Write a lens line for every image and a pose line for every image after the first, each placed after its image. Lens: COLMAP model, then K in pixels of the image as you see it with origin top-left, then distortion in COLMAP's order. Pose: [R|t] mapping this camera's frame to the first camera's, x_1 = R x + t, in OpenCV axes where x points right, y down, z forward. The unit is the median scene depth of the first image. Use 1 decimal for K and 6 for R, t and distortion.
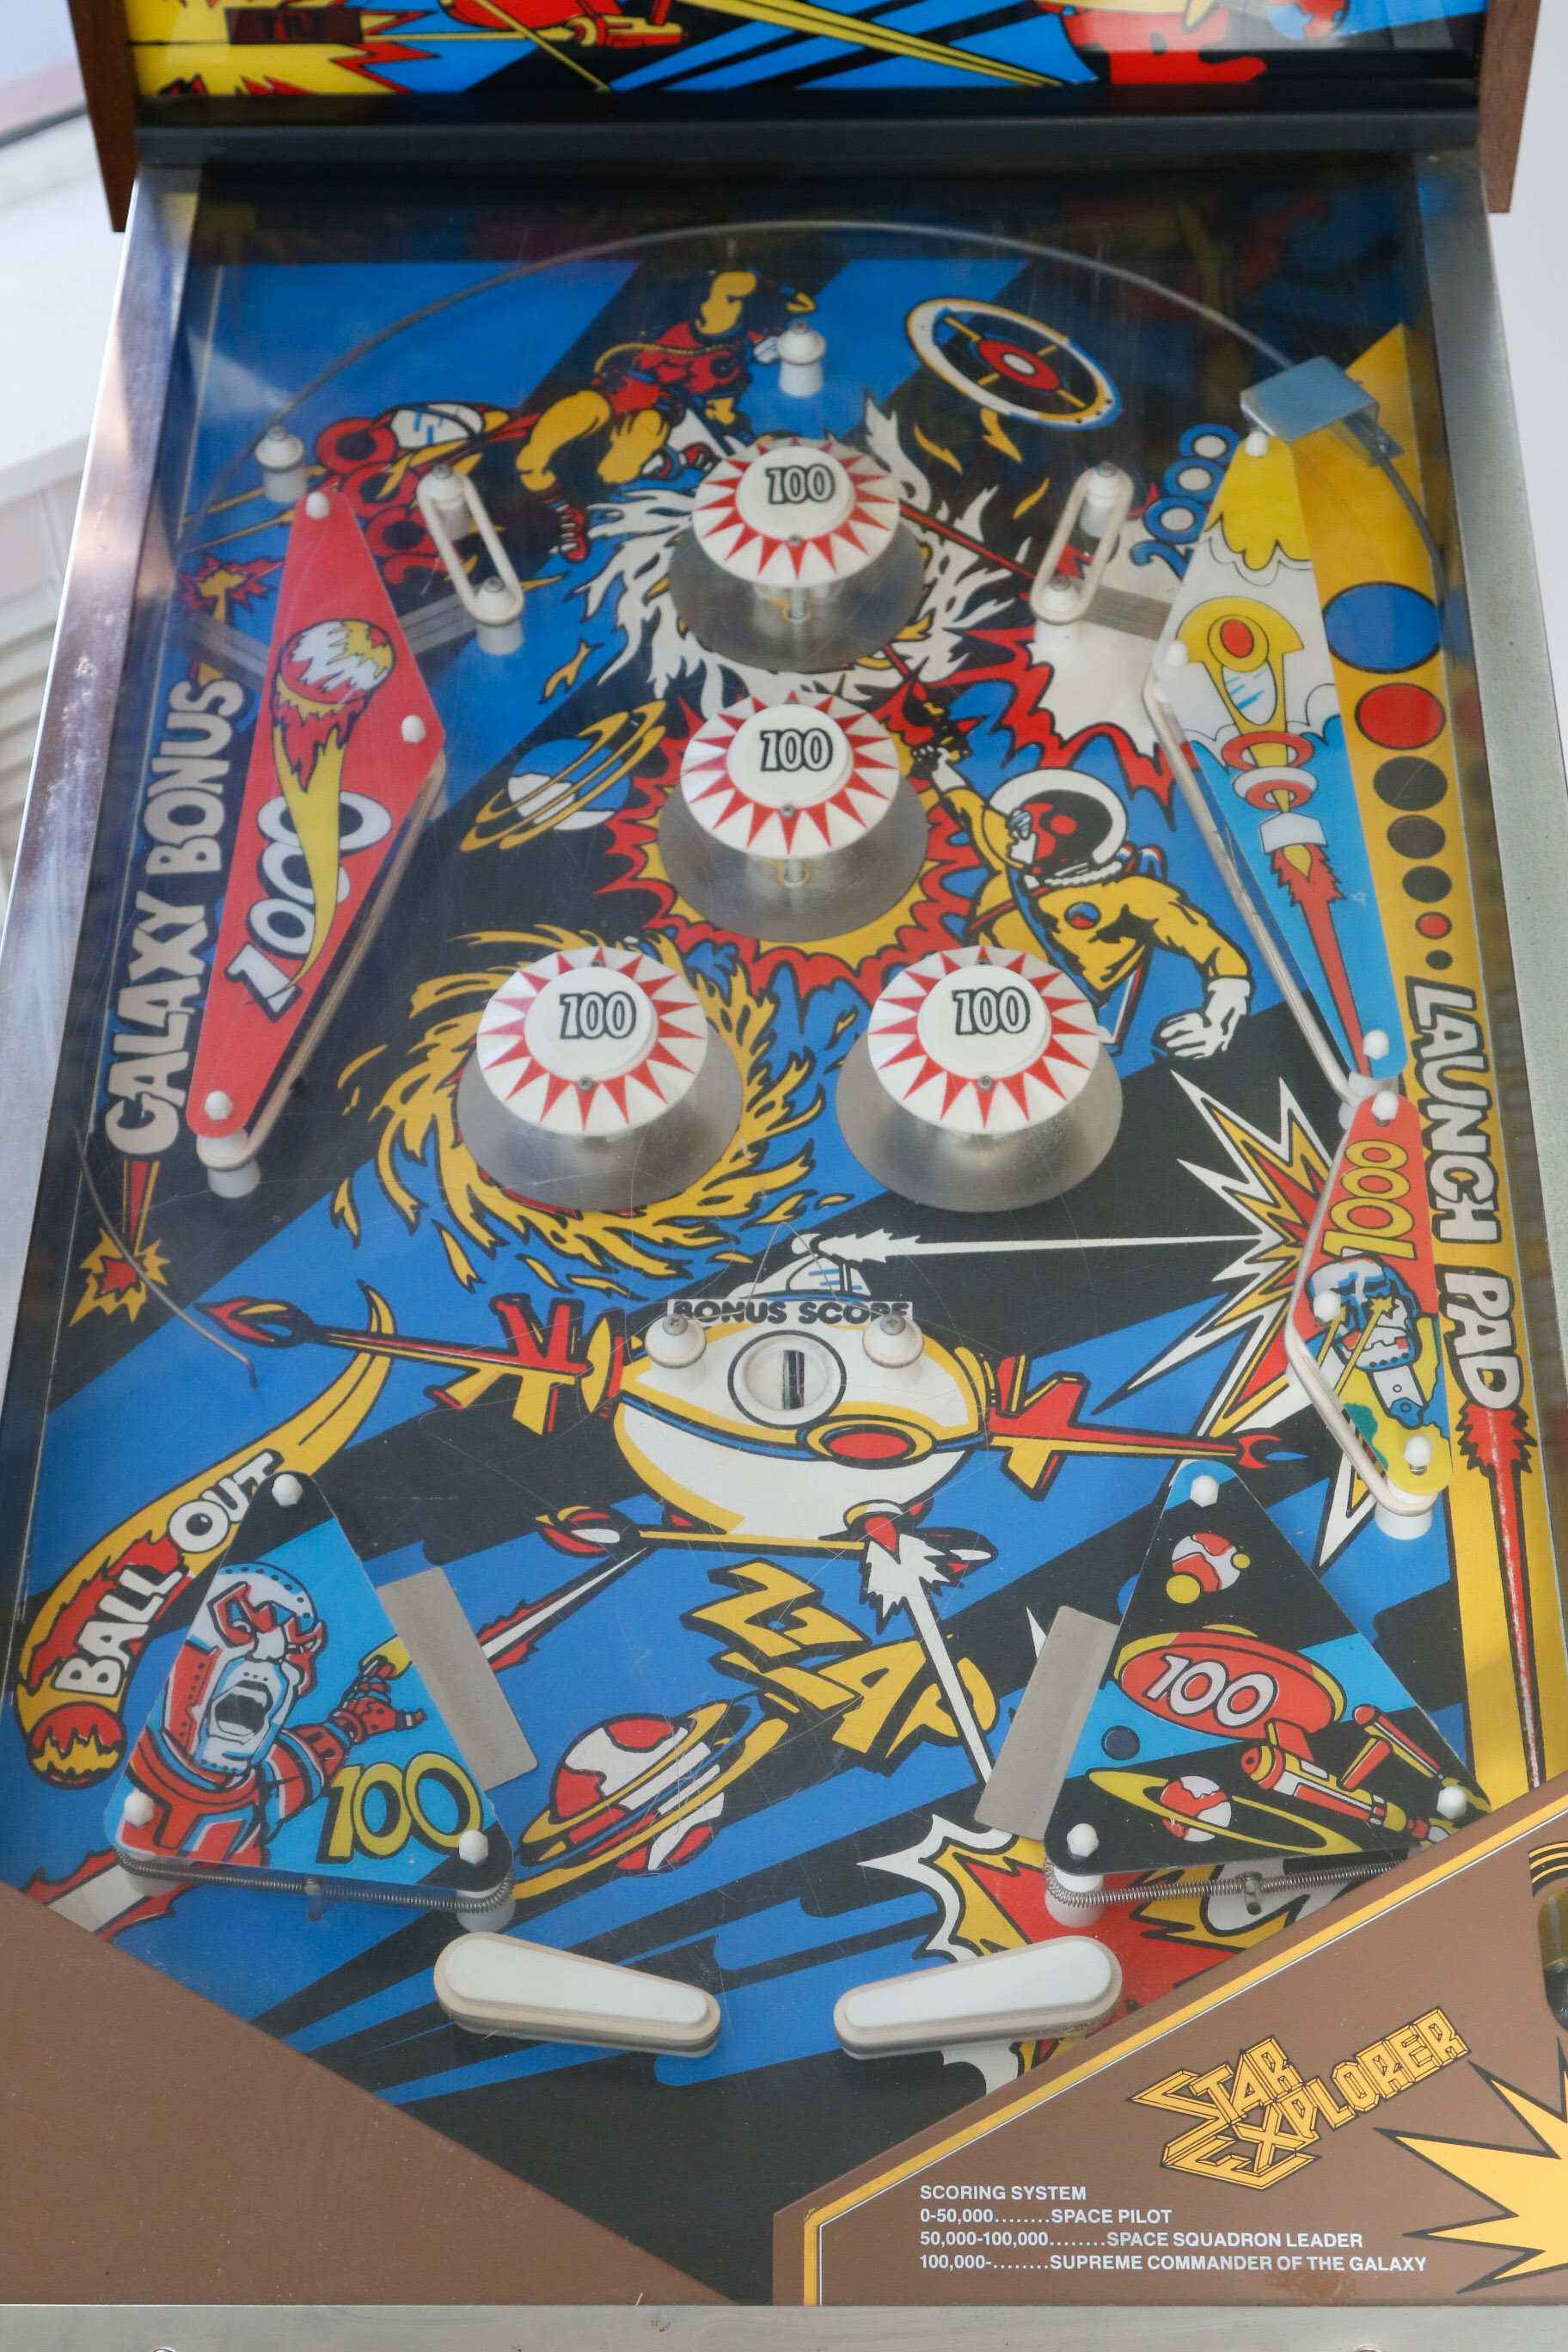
lens RADIAL K [[3629.8, 0, 796.5], [0, 3629.8, 1251.1], [0, 0, 1]] dist [-0.013287, 0.000000]
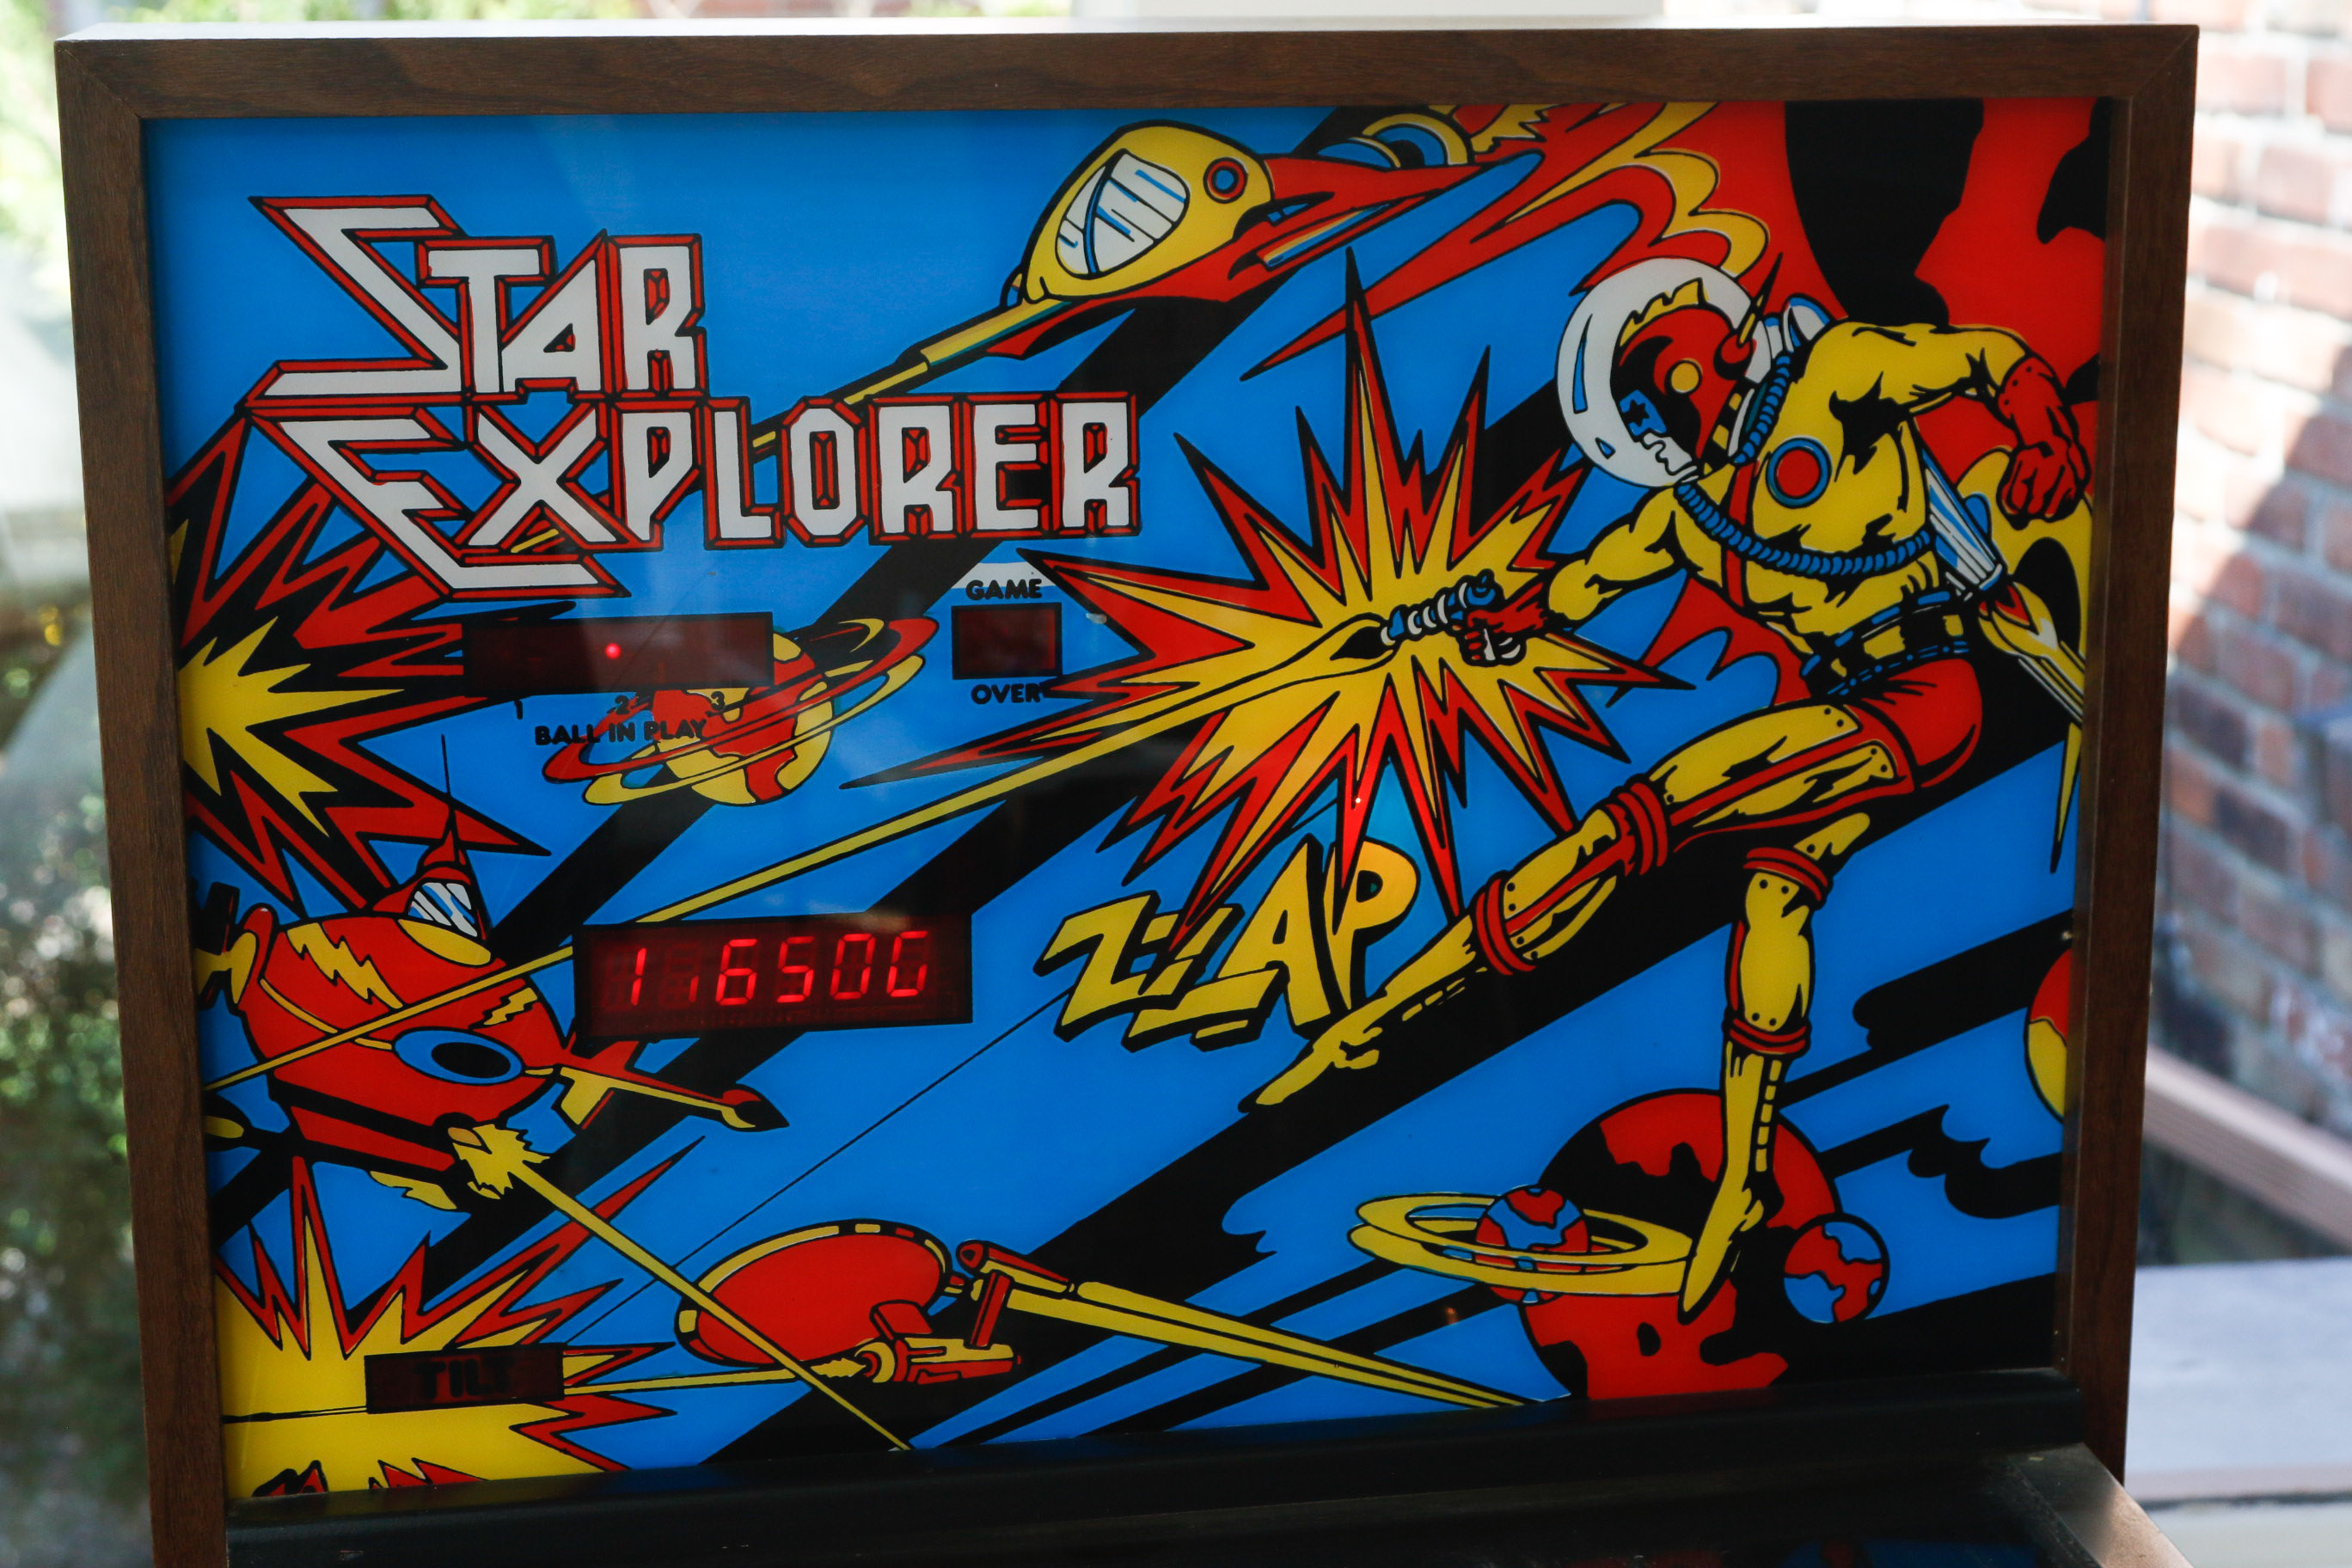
lens RADIAL K [[4032.8, 0, 1158.1], [0, 4032.8, 809.8], [0, 0, 1]] dist [0.020138, 0.000000]
pose [[0.978462, -0.023600, 0.205072, -0.182485], [0.145009, 0.785622, -0.601474, 0.070473], [-0.146914, 0.618257, 0.772123, 0.344290]]
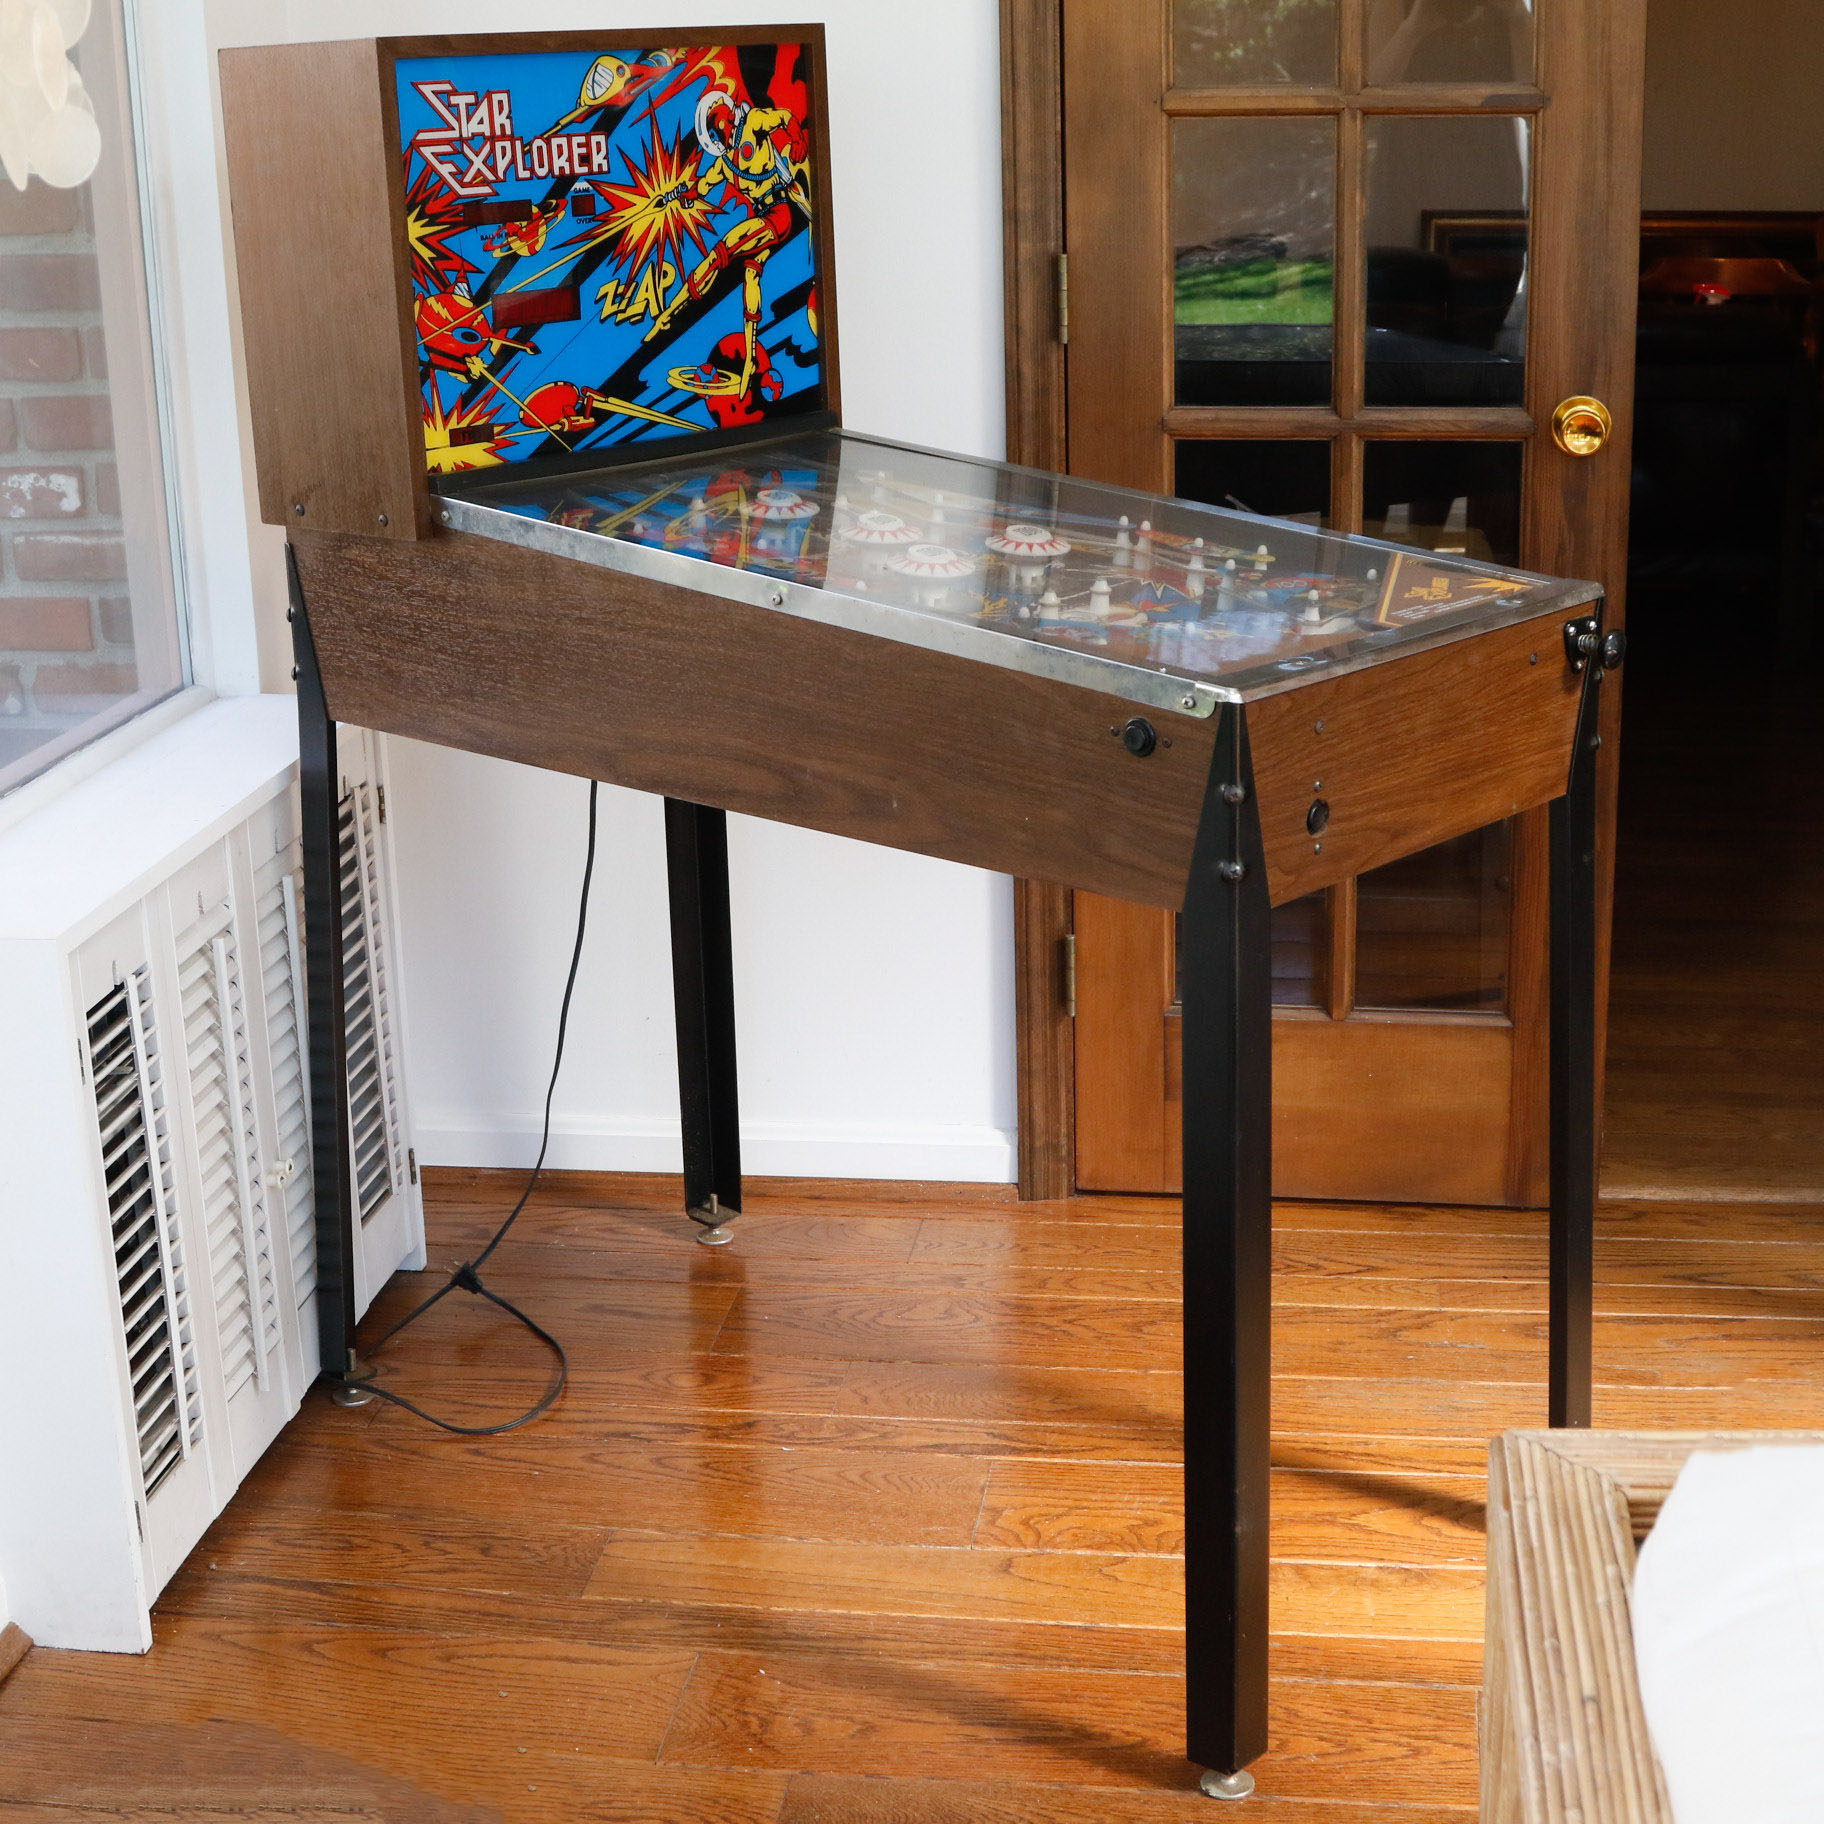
lens RADIAL K [[2987.0, 0, 912.0], [0, 2987.0, 940.8], [0, 0, 1]] dist [-0.124849, 0.000000]
pose [[0.661840, -0.215888, 0.717886, -1.557567], [0.587964, 0.743564, -0.318451, 0.764526], [-0.465044, 0.632854, 0.619055, -0.134670]]
